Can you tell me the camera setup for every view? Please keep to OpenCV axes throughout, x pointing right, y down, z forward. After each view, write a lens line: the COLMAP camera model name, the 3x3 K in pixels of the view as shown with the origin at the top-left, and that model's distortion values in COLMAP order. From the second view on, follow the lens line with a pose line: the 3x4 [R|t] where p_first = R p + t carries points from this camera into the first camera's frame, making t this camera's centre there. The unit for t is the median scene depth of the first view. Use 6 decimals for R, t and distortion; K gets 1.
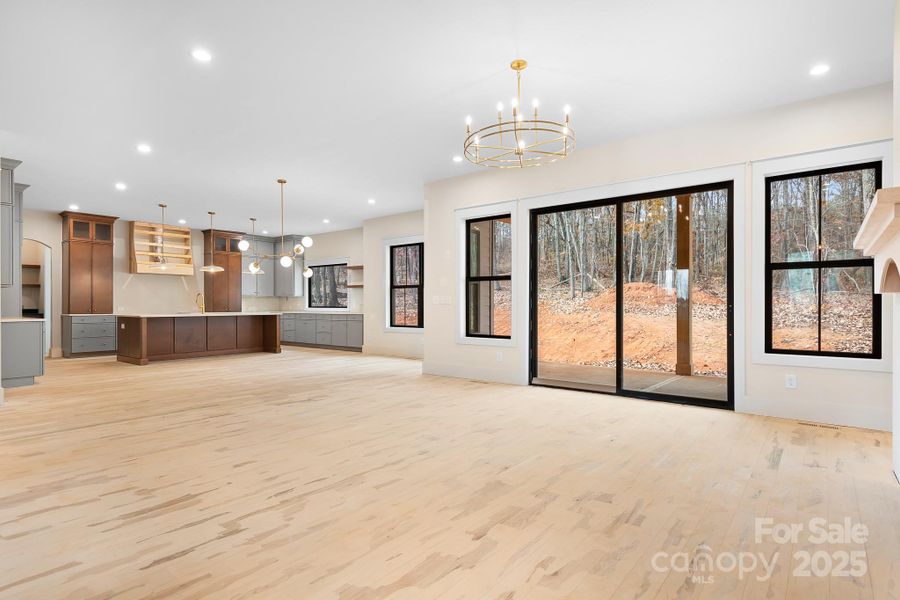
lens RADIAL K [[475.8, 0, 448.6], [0, 475.8, 304.1], [0, 0, 1]] dist [0.013799, -0.000035]
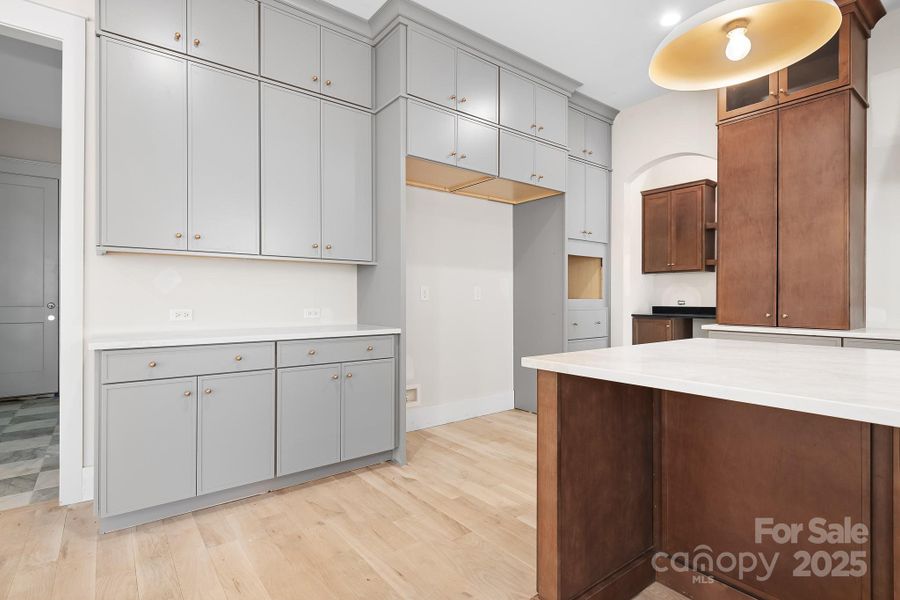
lens RADIAL K [[444.4, 0, 455.2], [0, 444.4, 300.6], [0, 0, 1]] dist [0.018223, -0.010113]
pose [[-0.223548, 0.002080, -0.974691, -0.371326], [0.001485, 0.999997, 0.001794, 0.001621], [0.974692, -0.001046, -0.223550, 0.797926]]
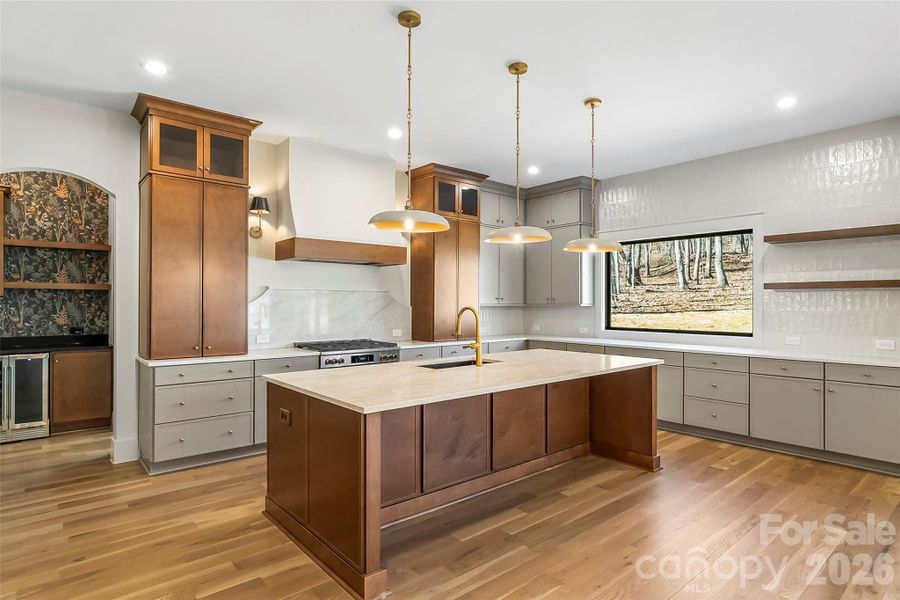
lens RADIAL K [[486.8, 0, 450.0], [0, 486.8, 300.0], [0, 0, 1]] dist [0.003015, 0.000364]
pose [[0.982594, -0.001267, -0.185763, -0.433540], [0.000396, 0.999989, -0.004727, -0.024250], [0.185767, 0.004571, 0.982583, 0.595440]]
